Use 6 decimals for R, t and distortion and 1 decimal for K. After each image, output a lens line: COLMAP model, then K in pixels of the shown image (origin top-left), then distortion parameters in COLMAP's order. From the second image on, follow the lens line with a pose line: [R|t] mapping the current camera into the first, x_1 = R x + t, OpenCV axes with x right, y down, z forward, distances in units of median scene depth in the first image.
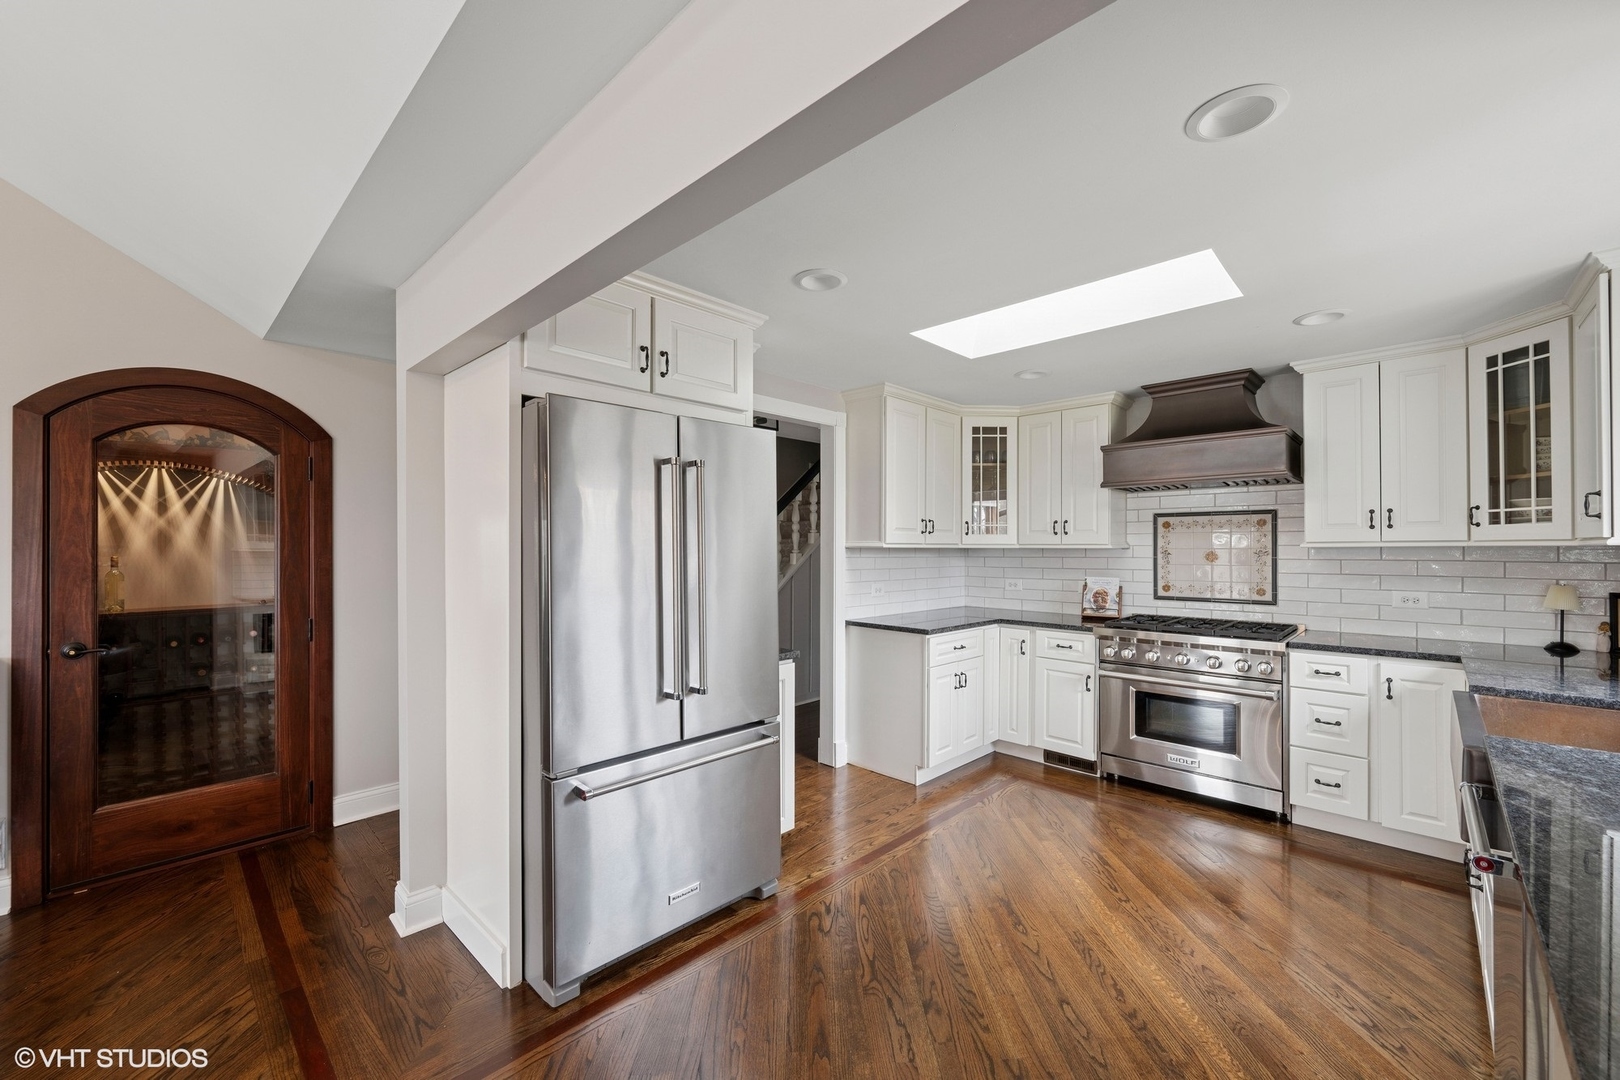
lens RADIAL K [[640.4, 0, 809.2], [0, 640.4, 543.4], [0, 0, 1]] dist [-0.000035, -0.000162]
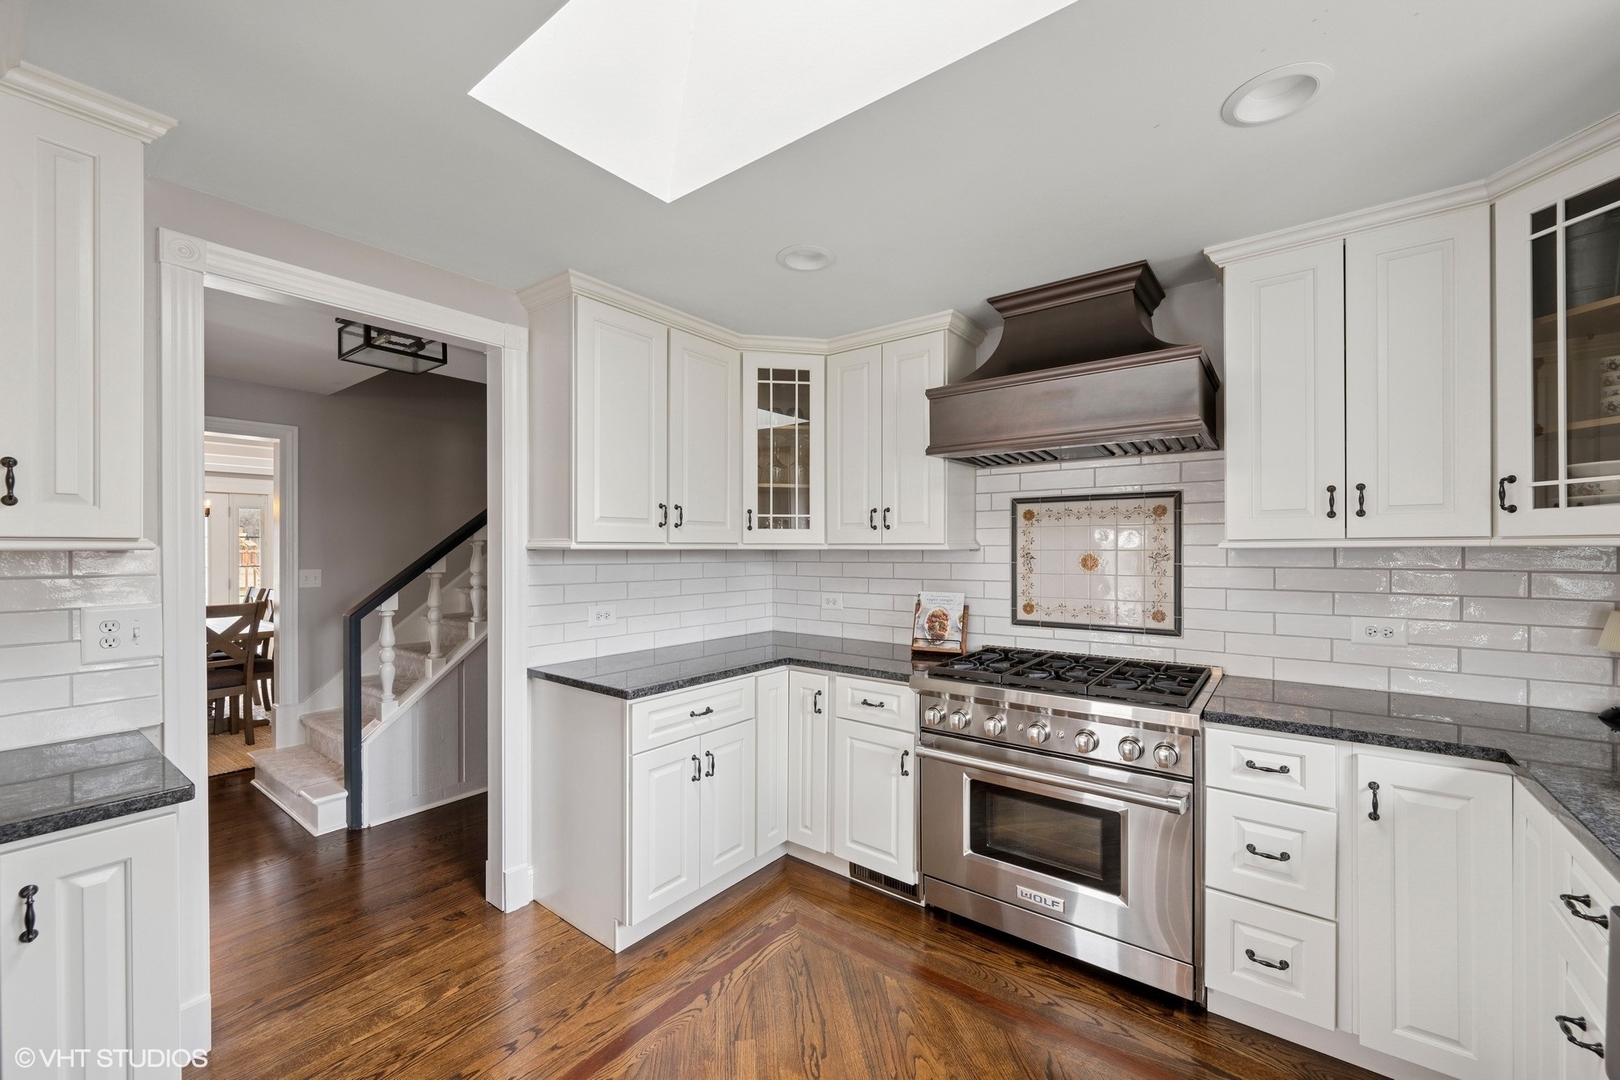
lens RADIAL K [[640.4, 0, 809.1], [0, 640.4, 547.4], [0, 0, 1]] dist [-0.000035, -0.000162]
pose [[0.992900, -0.000598, 0.118950, 0.280456], [-0.000058, 0.999985, 0.005510, 0.001705], [-0.118951, -0.005478, 0.992885, 0.404335]]
